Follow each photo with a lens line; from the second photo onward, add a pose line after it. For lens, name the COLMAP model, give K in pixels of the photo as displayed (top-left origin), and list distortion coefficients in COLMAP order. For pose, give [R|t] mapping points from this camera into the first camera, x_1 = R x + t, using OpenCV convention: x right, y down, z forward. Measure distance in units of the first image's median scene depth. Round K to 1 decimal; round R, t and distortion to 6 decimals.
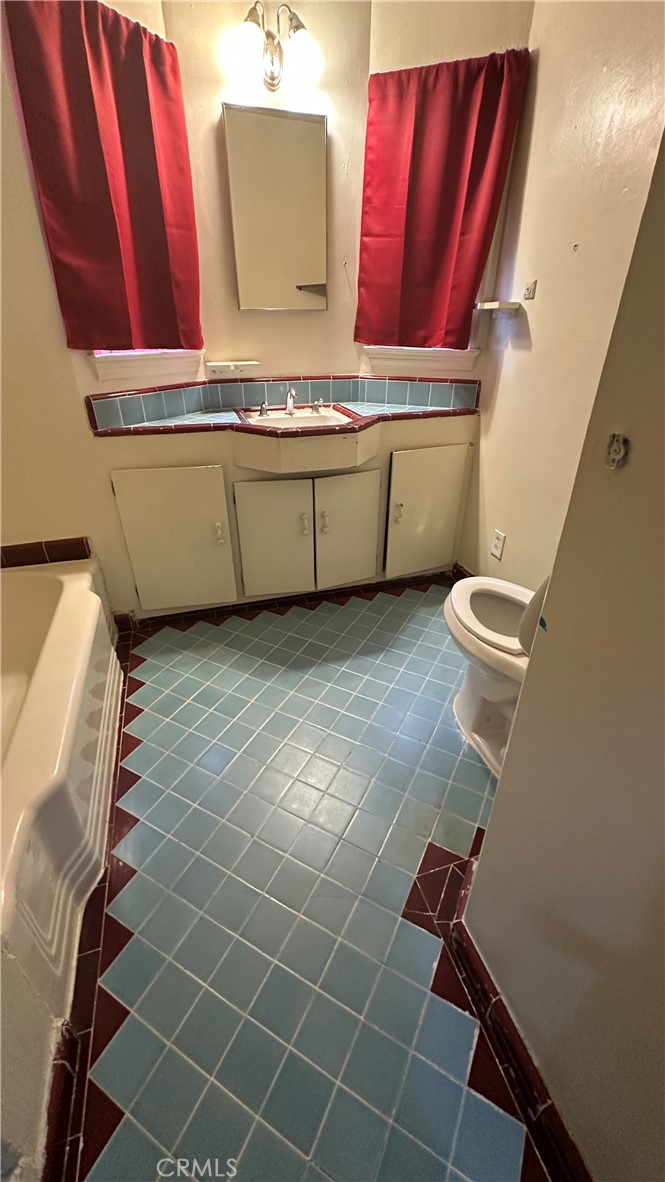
lens RADIAL K [[475.5, 0, 332.5], [0, 475.5, 591.0], [0, 0, 1]] dist [-0.001700, -0.000097]
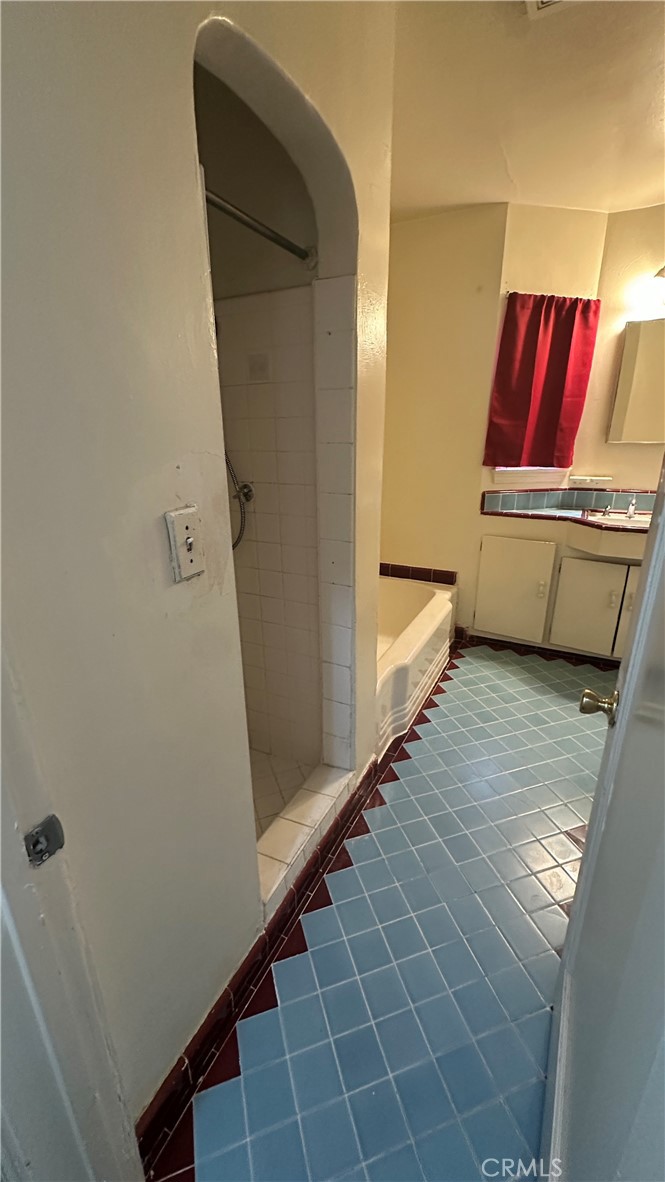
lens RADIAL K [[475.5, 0, 332.5], [0, 475.5, 591.0], [0, 0, 1]] dist [-0.001700, -0.000097]
pose [[0.716607, 0.219592, -0.662008, 0.257240], [-0.339412, 0.938973, -0.055942, 0.175577], [0.609323, 0.264782, 0.747406, -0.436712]]
